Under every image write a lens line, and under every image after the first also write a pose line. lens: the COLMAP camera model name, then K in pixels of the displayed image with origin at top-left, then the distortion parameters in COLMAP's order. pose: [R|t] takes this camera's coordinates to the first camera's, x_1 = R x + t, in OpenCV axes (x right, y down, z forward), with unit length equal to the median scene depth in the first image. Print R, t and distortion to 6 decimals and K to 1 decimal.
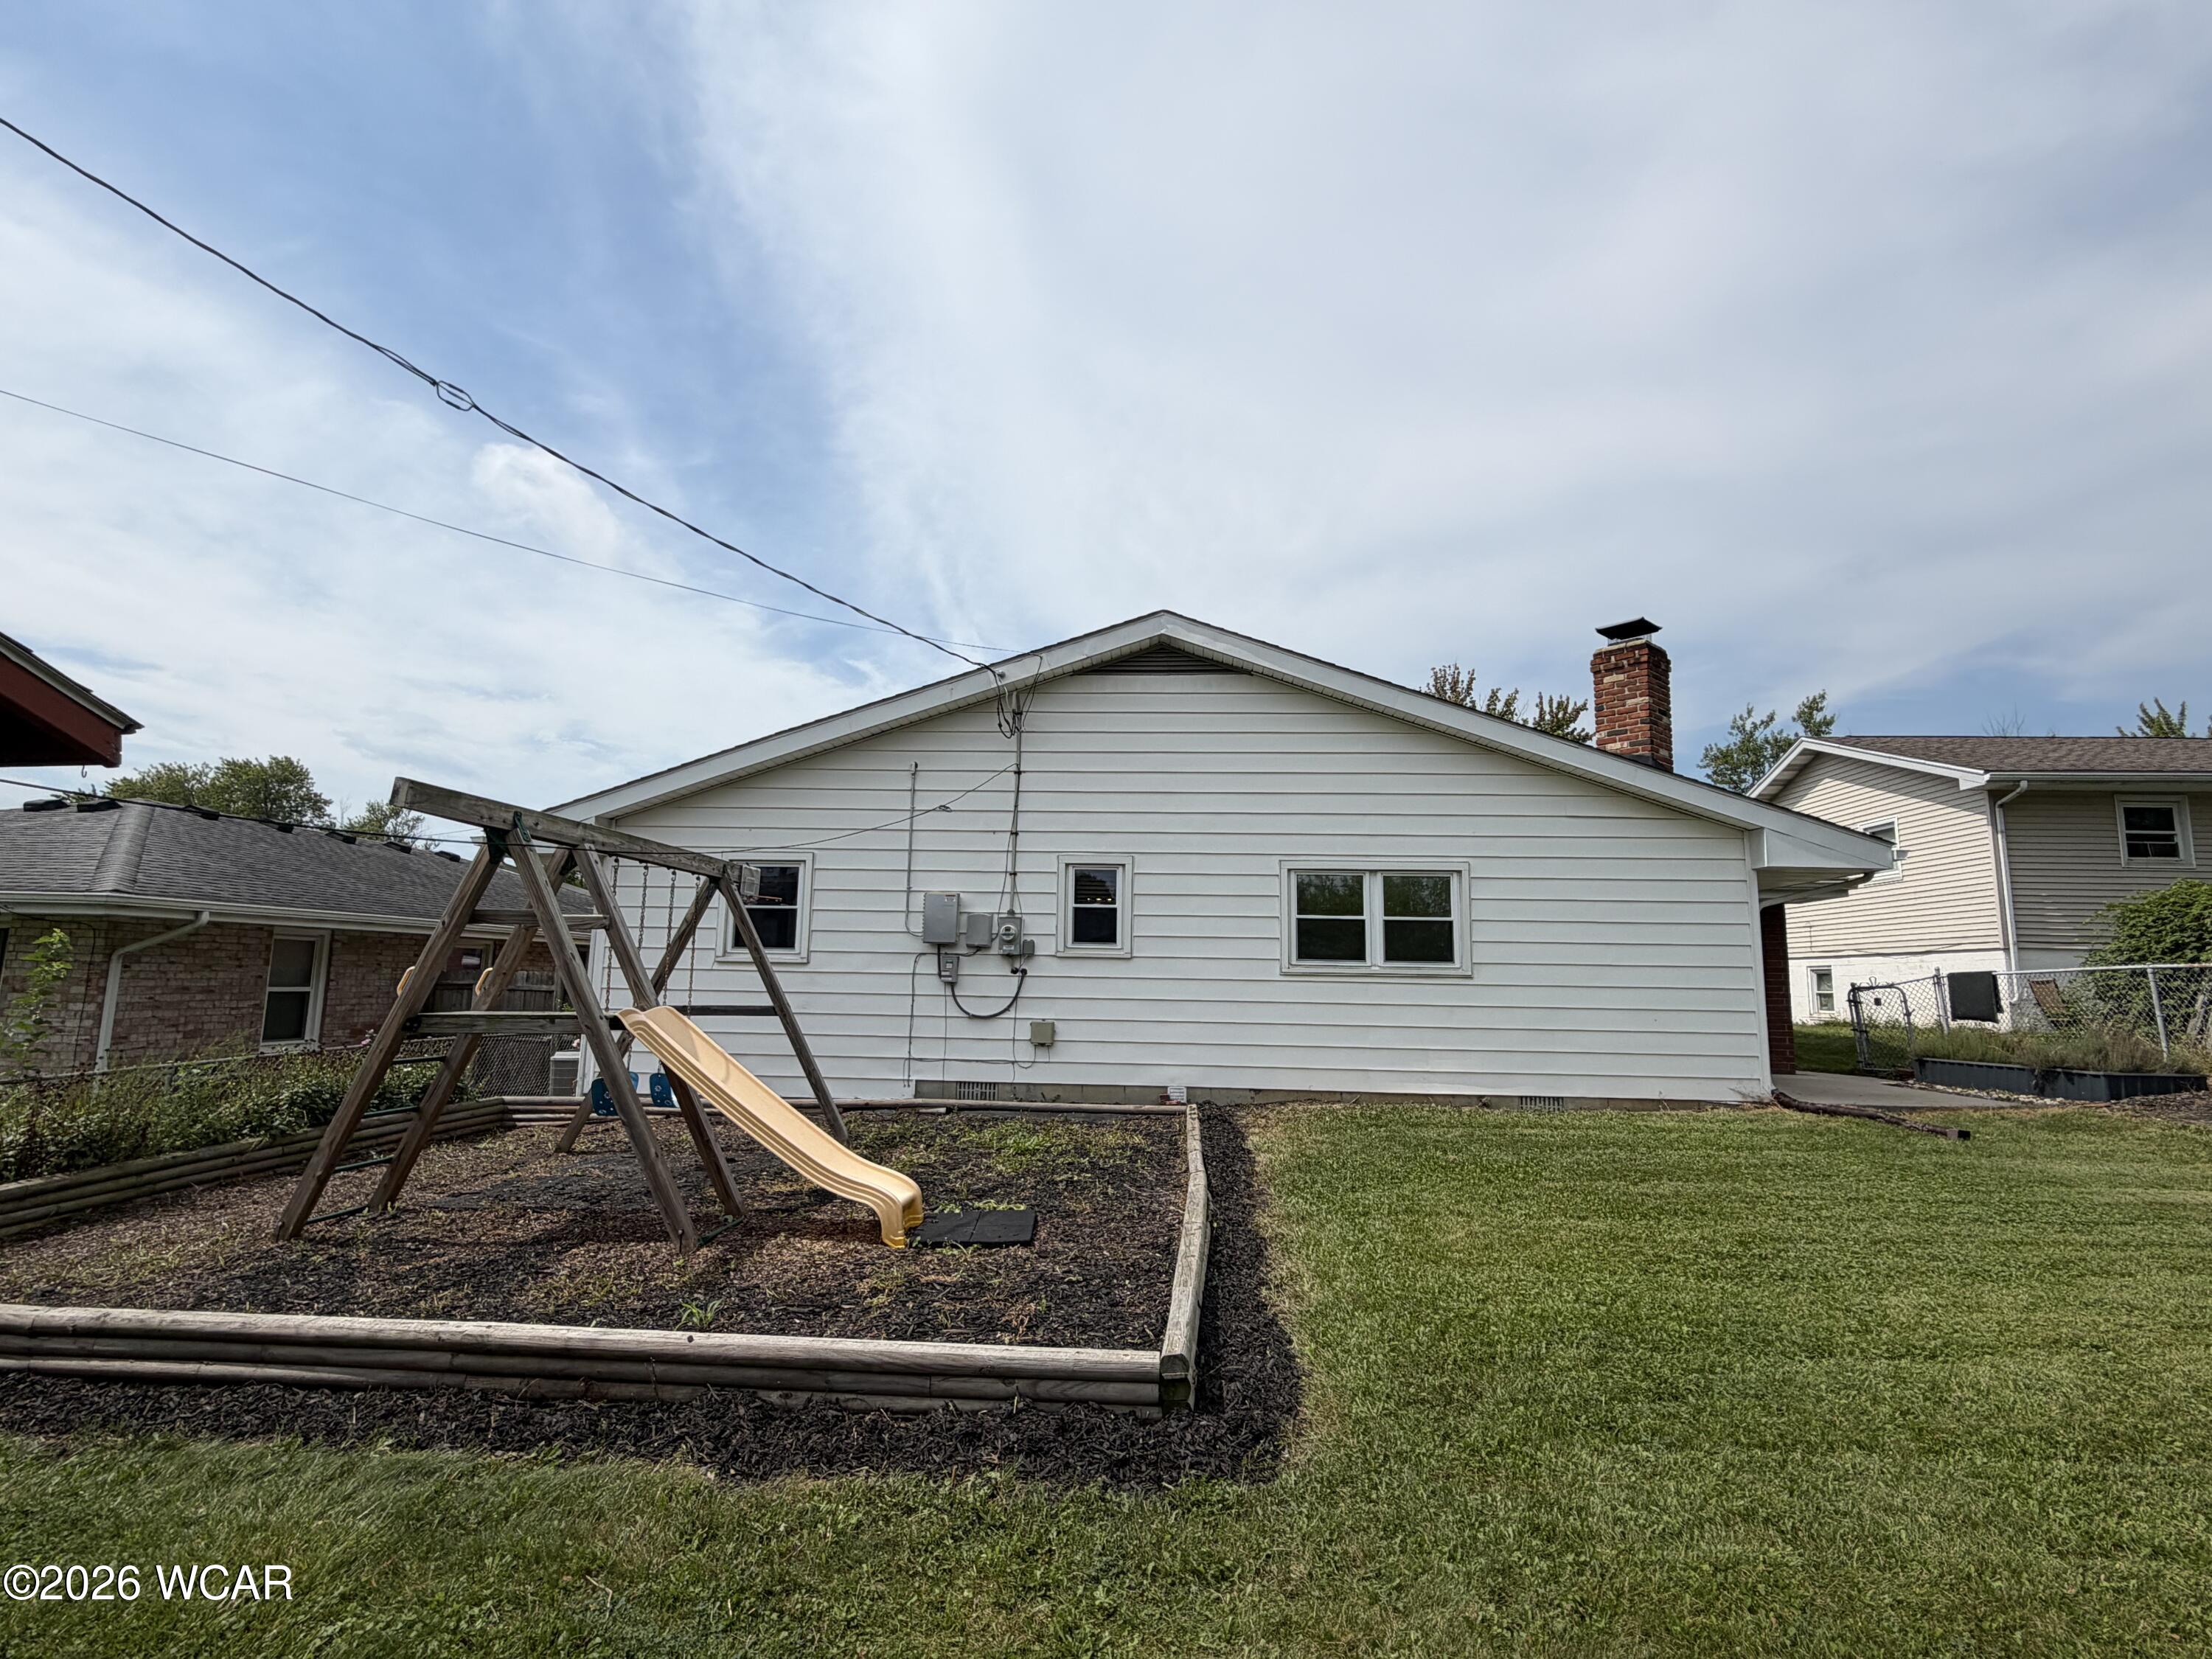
lens RADIAL K [[1079.8, 0, 1112.5], [0, 1079.8, 832.8], [0, 0, 1]] dist [0.002996, -0.000821]
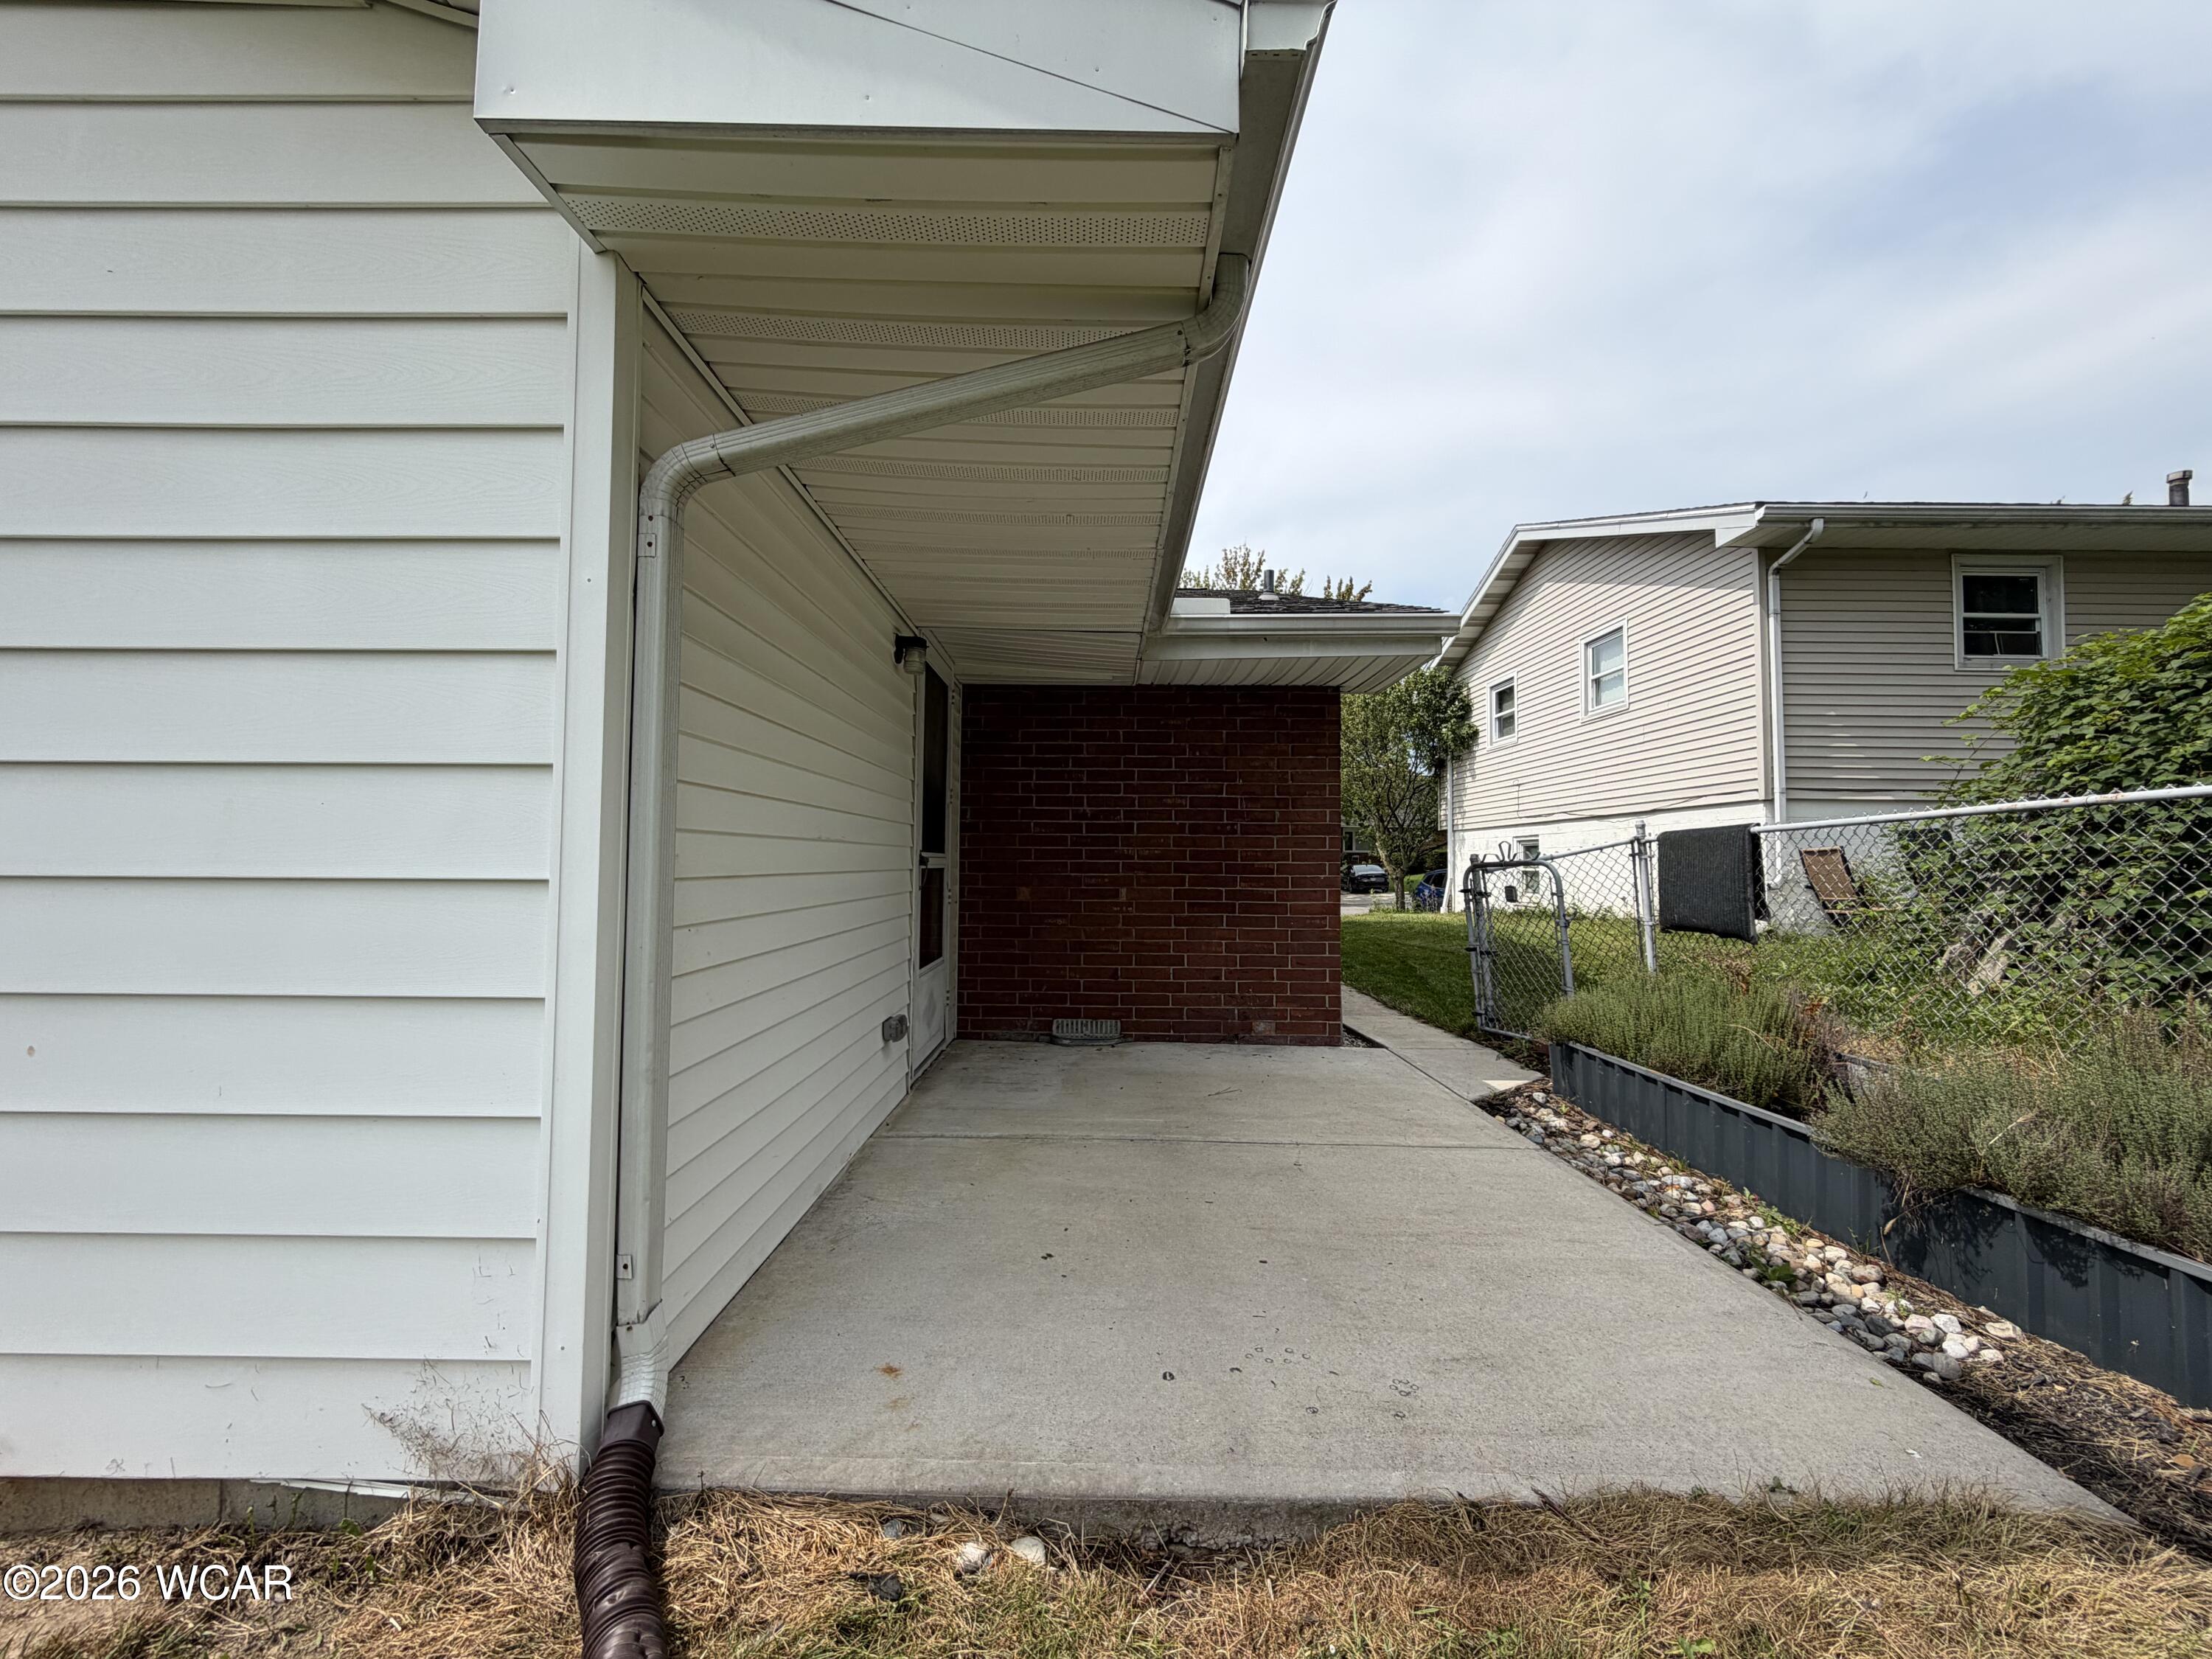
lens RADIAL K [[885.5, 0, 1093.9], [0, 885.5, 829.6], [0, 0, 1]] dist [-0.001581, -0.000556]
pose [[0.998751, -0.006384, 0.049556, 0.646884], [0.001435, 0.995060, 0.099263, 0.114669], [-0.049945, -0.099068, 0.993826, 0.801964]]
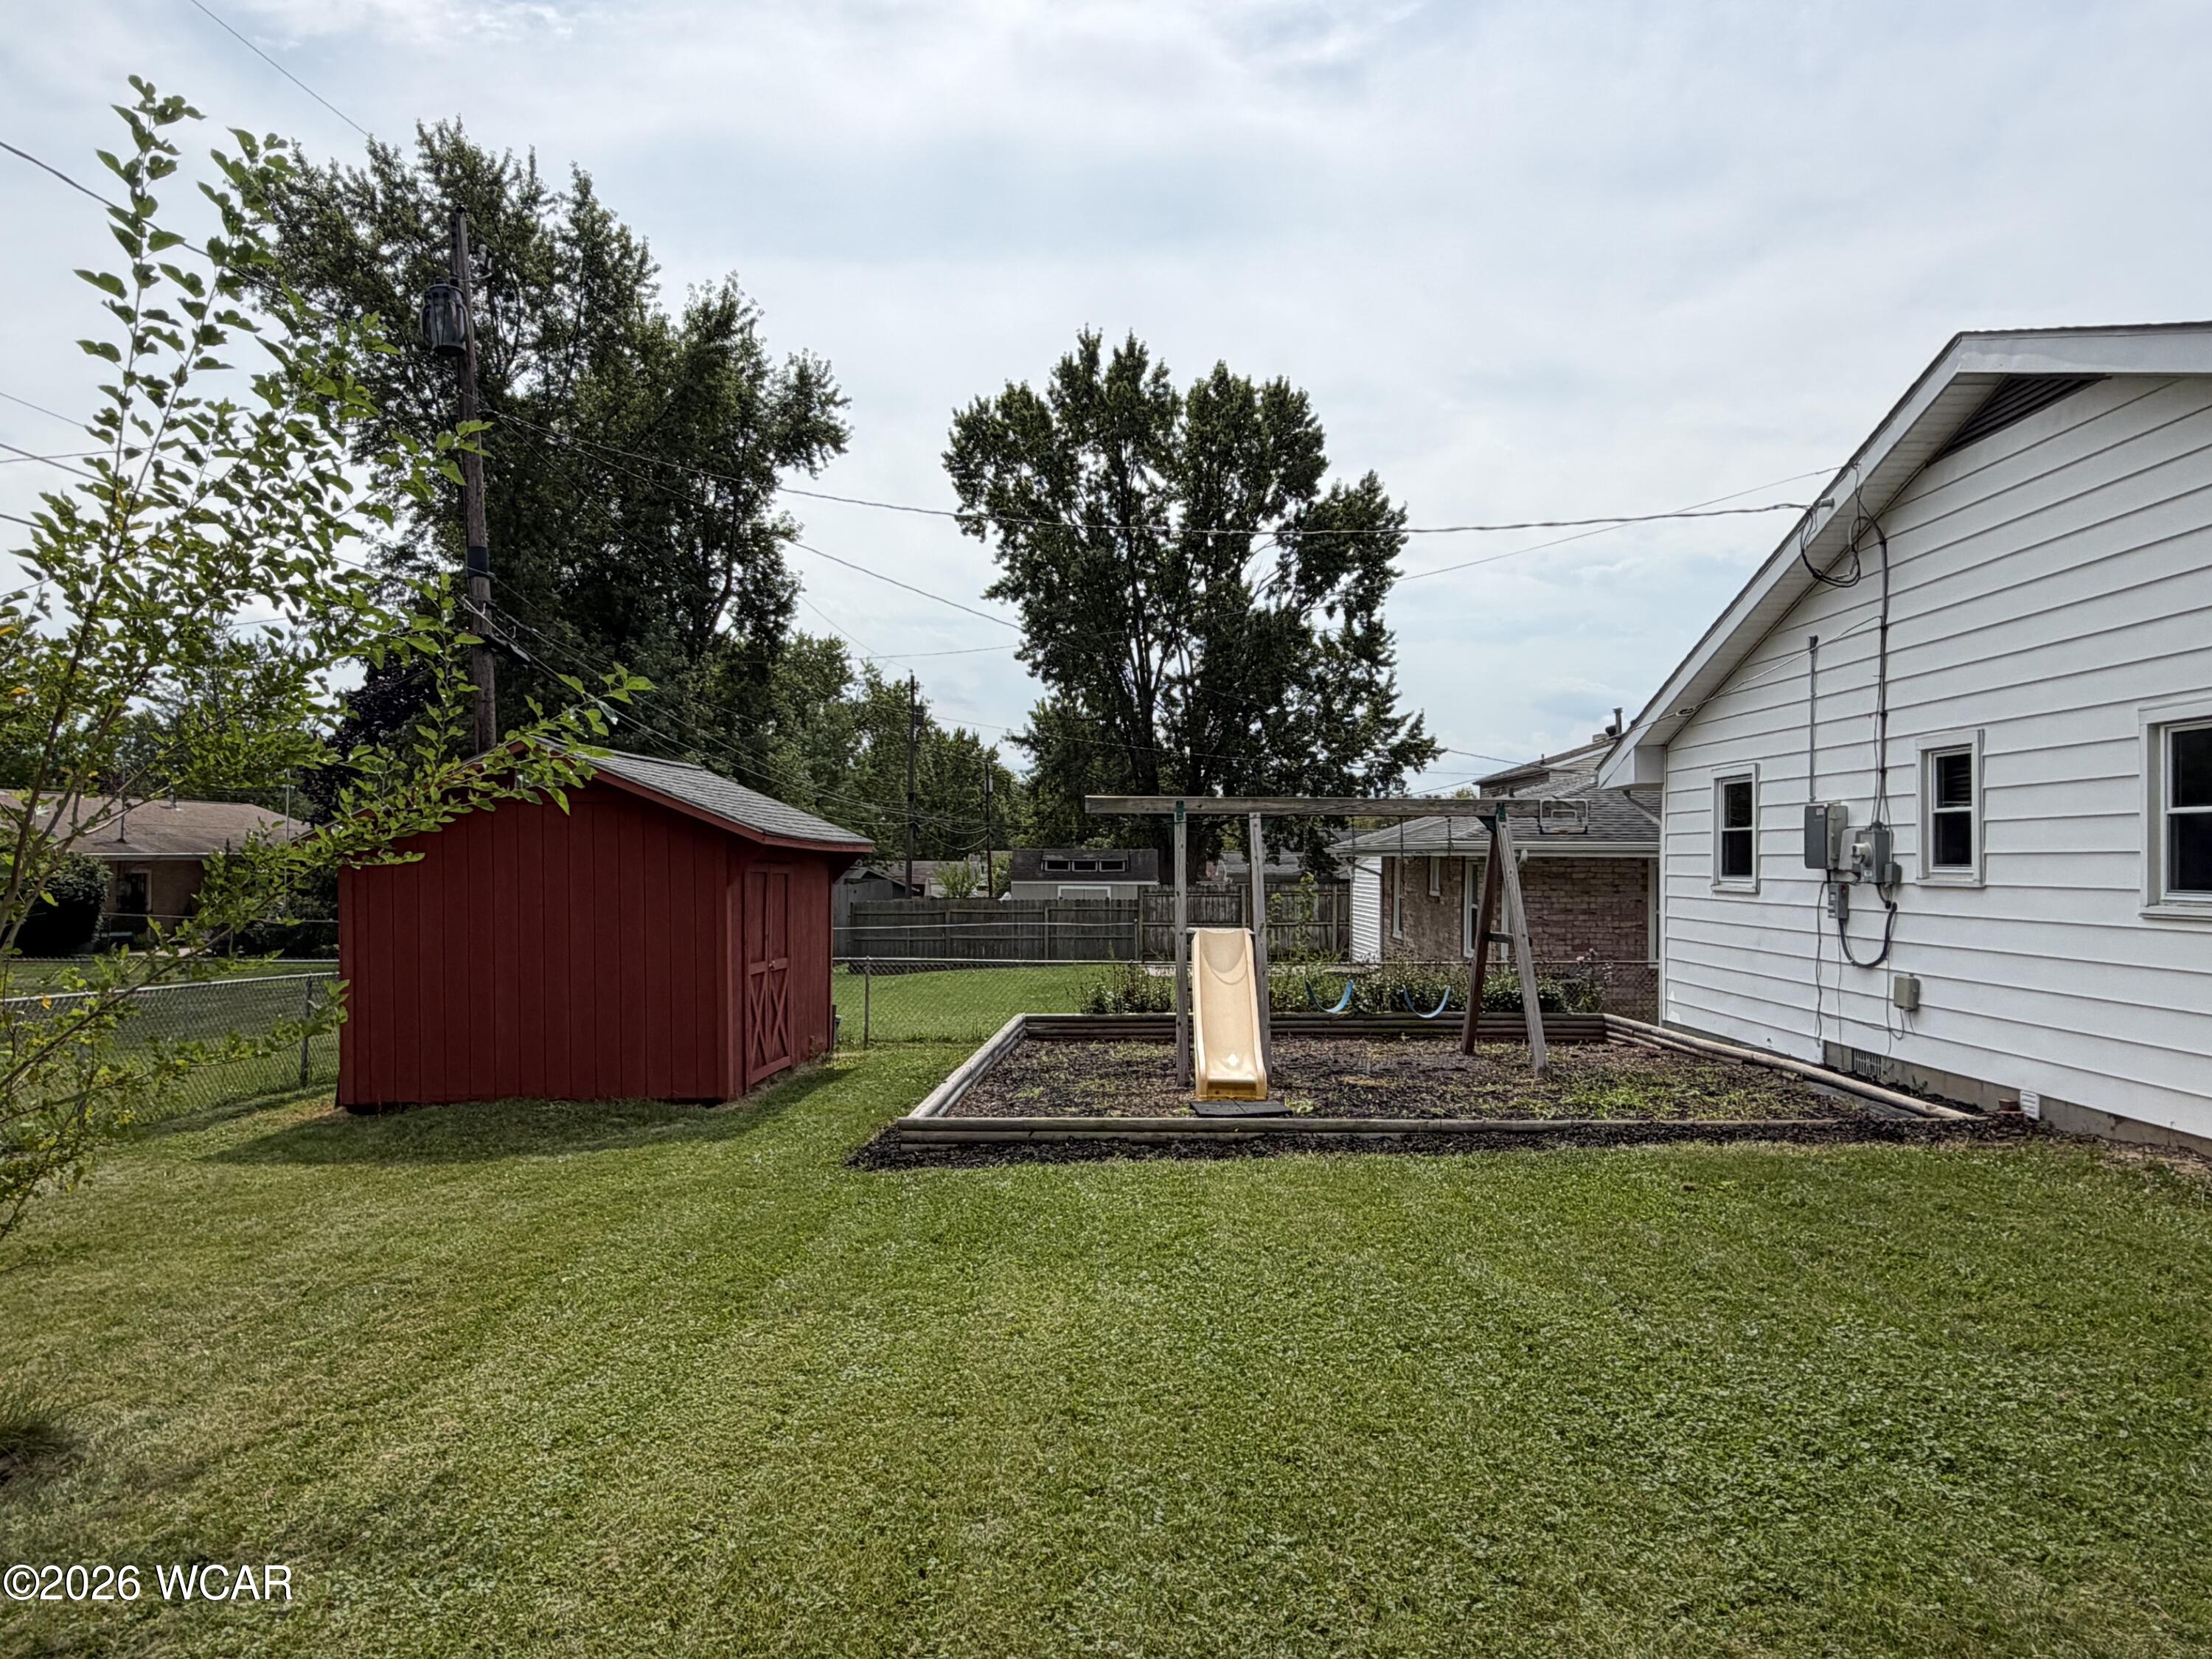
lens RADIAL K [[1465.1, 0, 1094.5], [0, 1465.1, 832.0], [0, 0, 1]] dist [0.004846, 0.000966]
pose [[0.051088, -0.037617, -0.997985, 0.859358], [0.127669, 0.991338, -0.030831, 0.041733], [0.990500, -0.125836, 0.055448, 0.422519]]
